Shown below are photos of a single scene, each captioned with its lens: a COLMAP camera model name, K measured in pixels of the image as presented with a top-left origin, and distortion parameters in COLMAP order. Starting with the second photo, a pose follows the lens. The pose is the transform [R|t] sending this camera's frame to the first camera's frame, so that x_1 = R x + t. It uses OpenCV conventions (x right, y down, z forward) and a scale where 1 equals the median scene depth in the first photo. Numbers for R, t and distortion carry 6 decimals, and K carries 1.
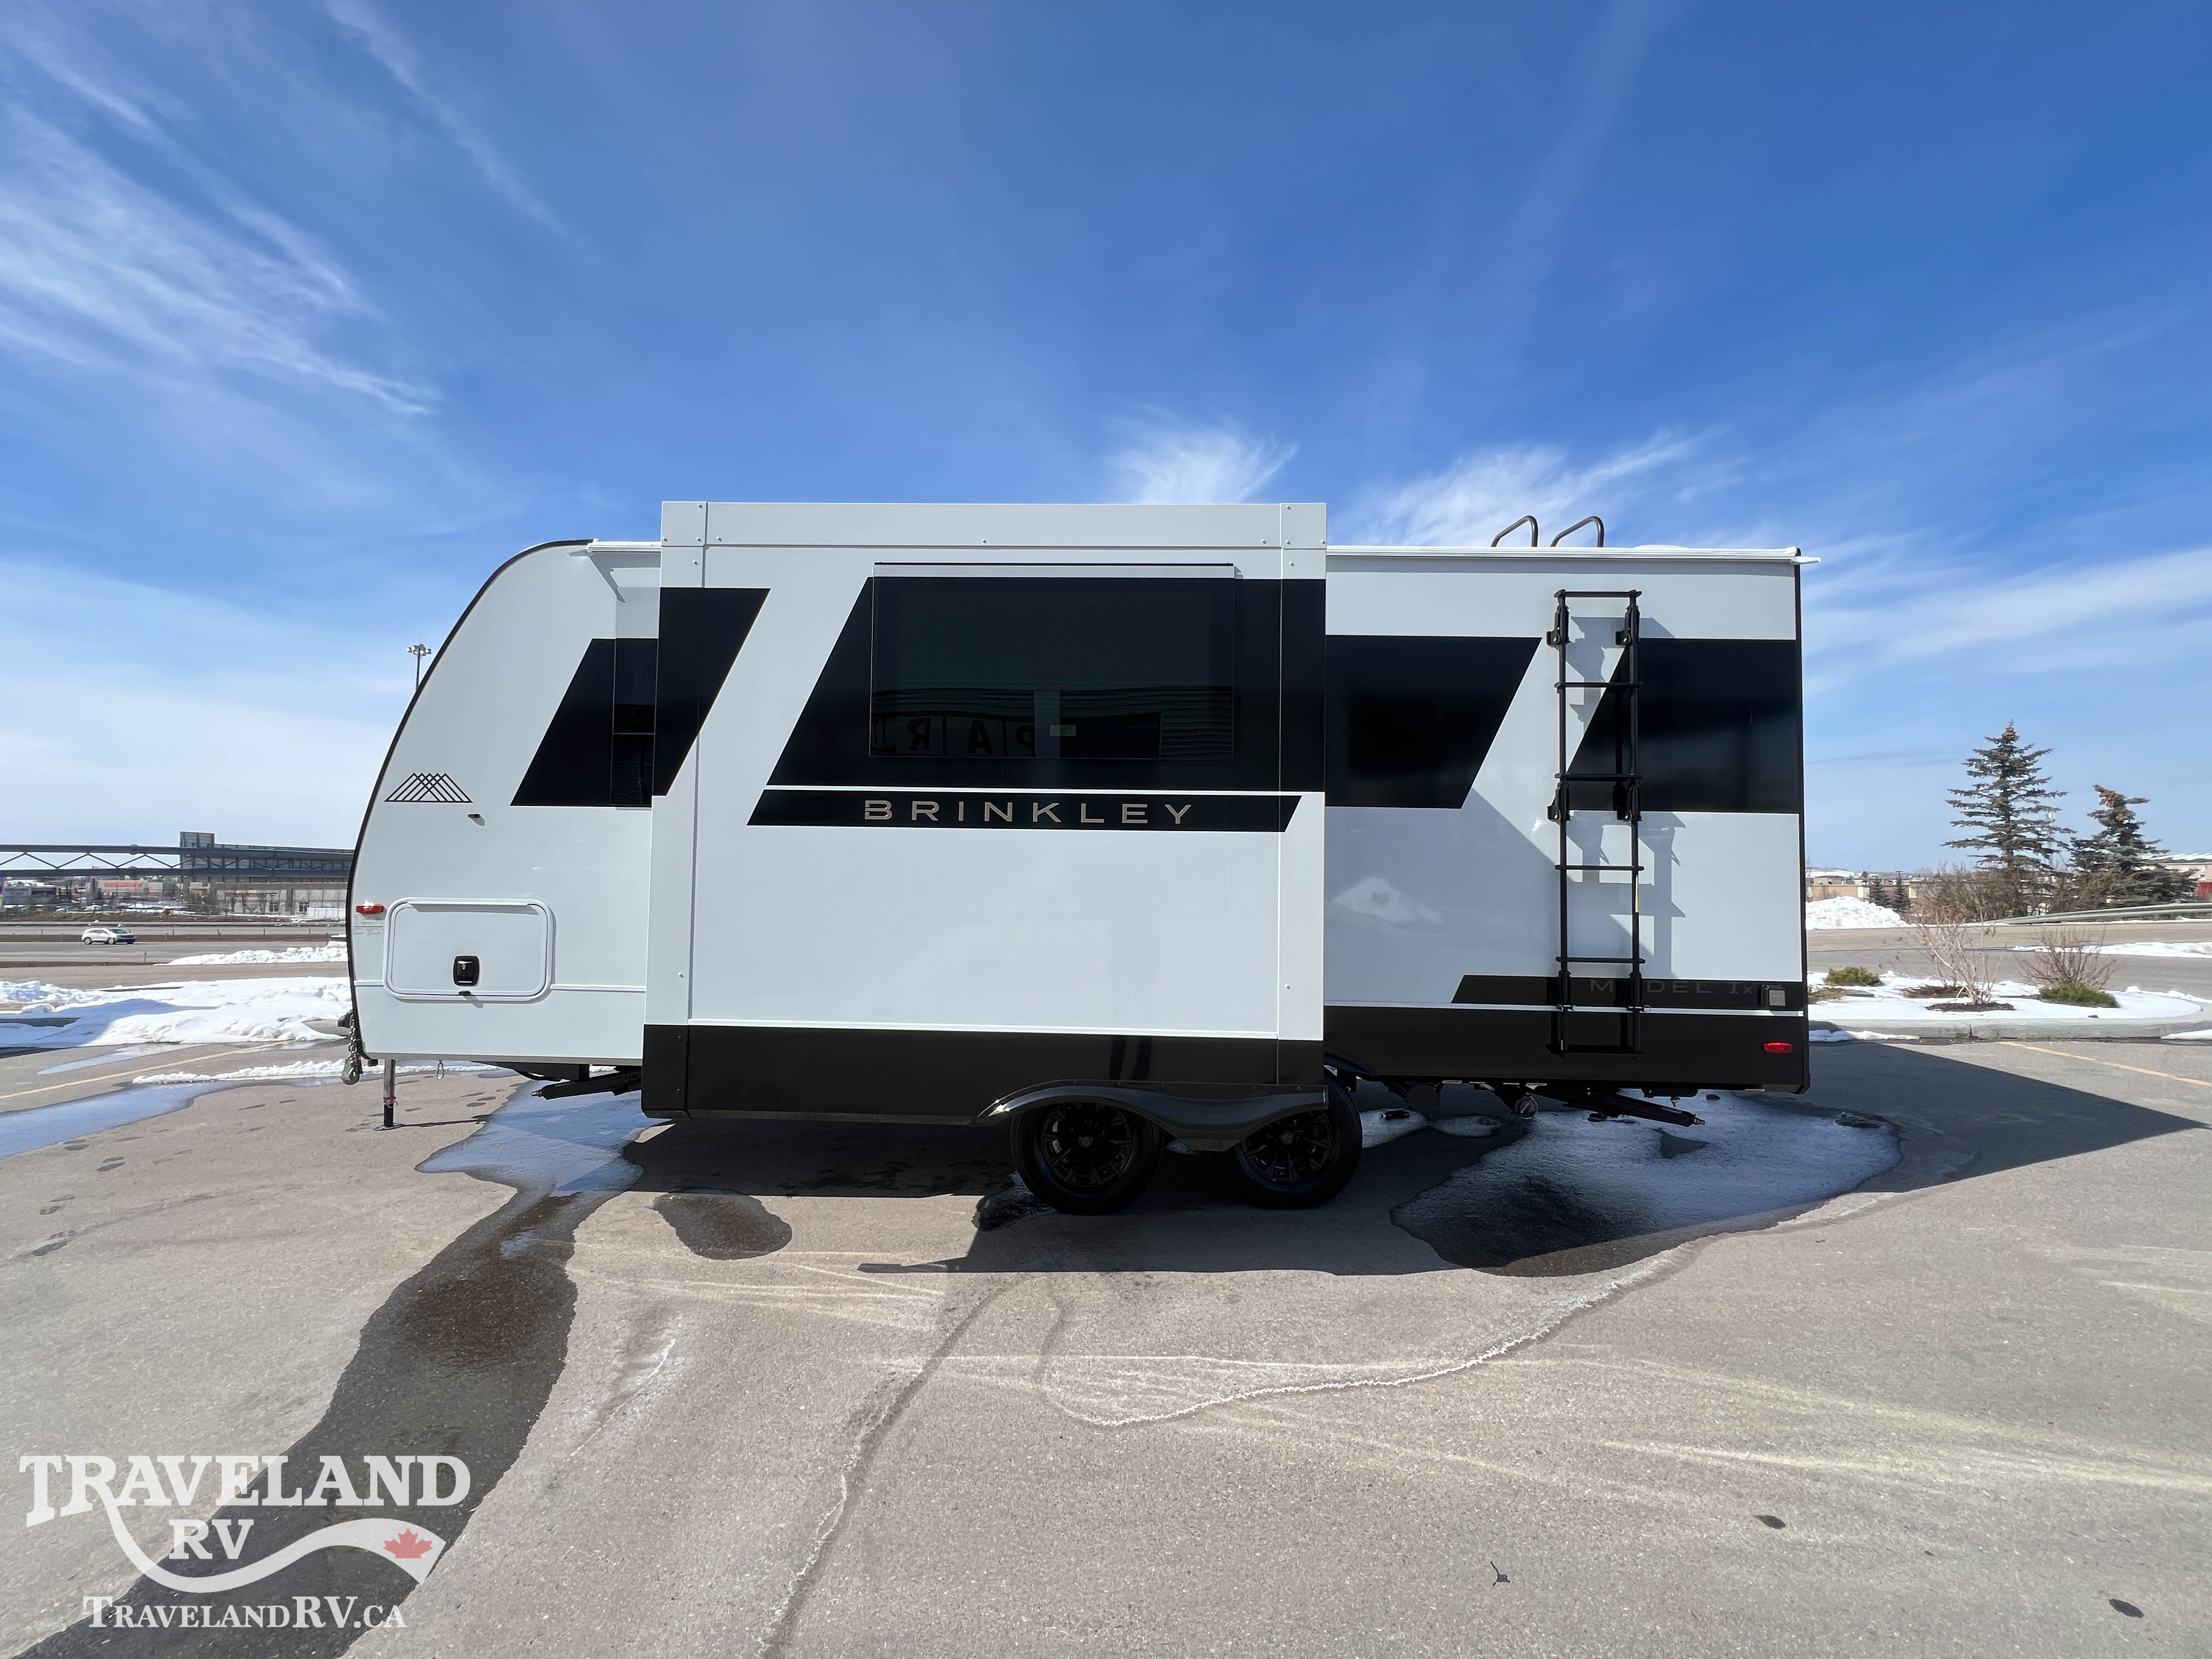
lens RADIAL K [[880.0, 0, 1104.3], [0, 880.0, 842.6], [0, 0, 1]] dist [0.000884, 0.000029]
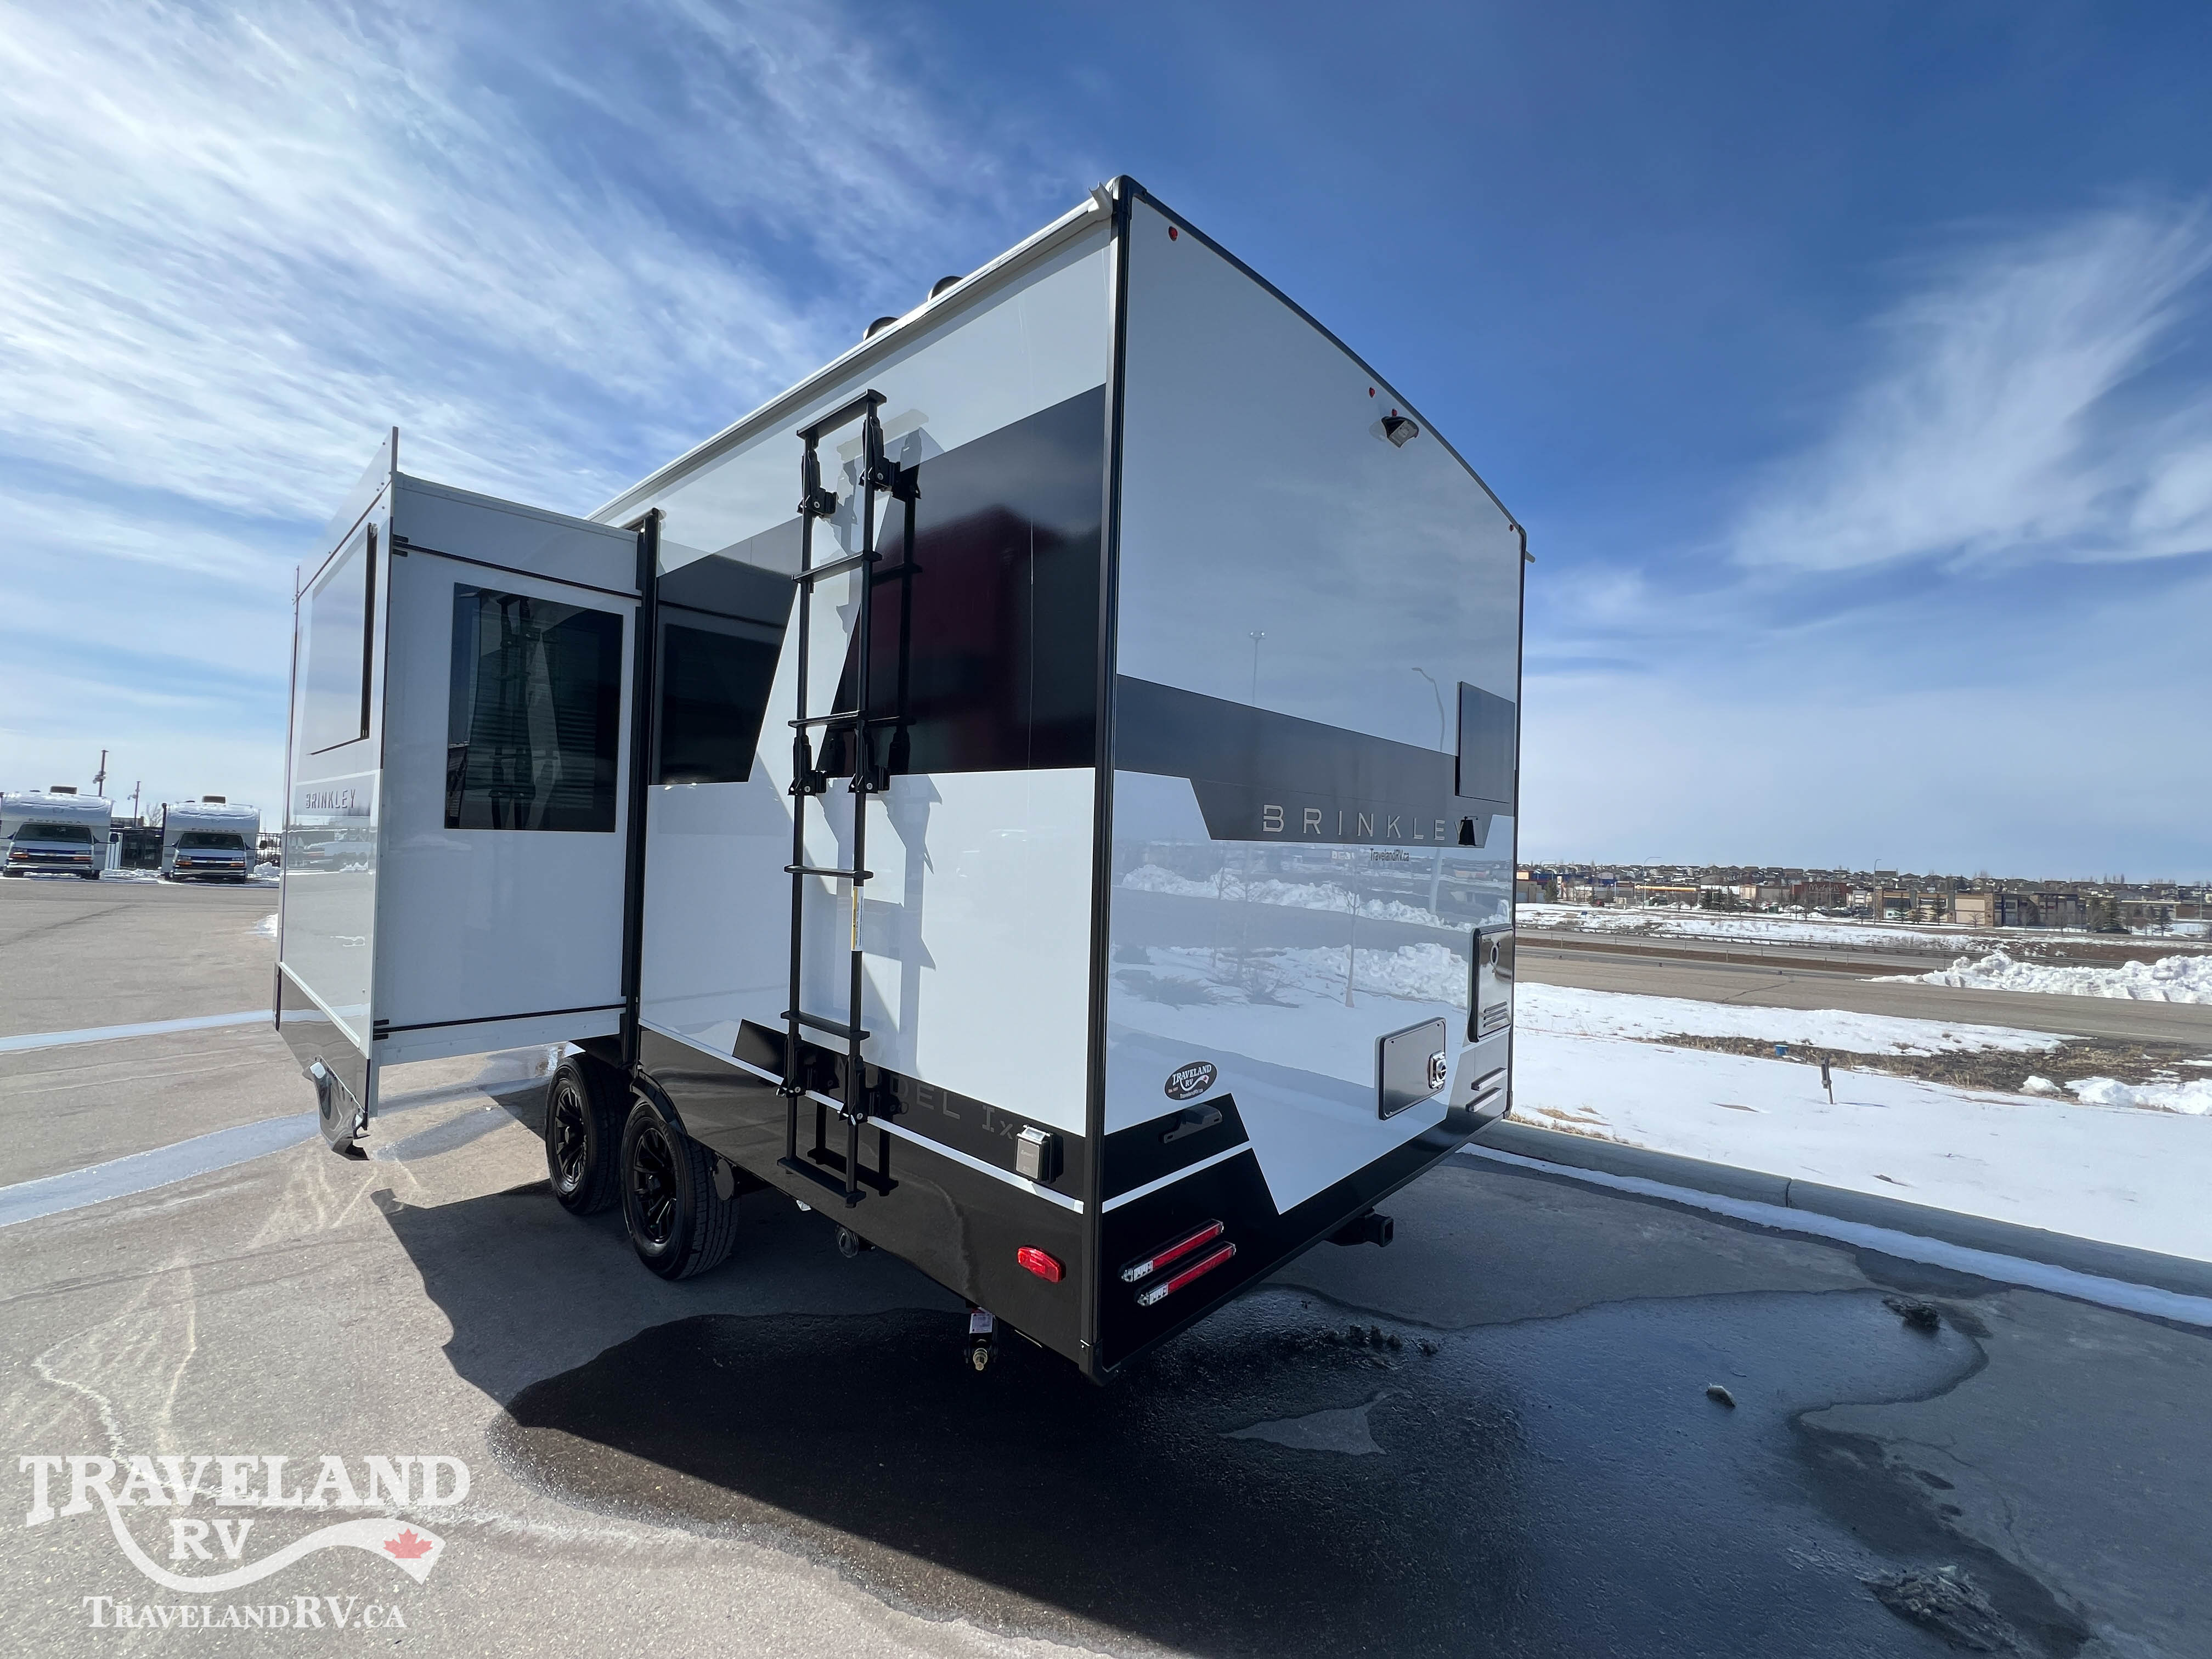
lens RADIAL K [[880.0, 0, 1101.9], [0, 880.0, 826.3], [0, 0, 1]] dist [0.000942, -0.000001]
pose [[0.753743, -0.003940, -0.657157, 1.160786], [0.000628, 0.999986, -0.005276, 0.000650], [0.657169, 0.003565, 0.753735, 0.699829]]
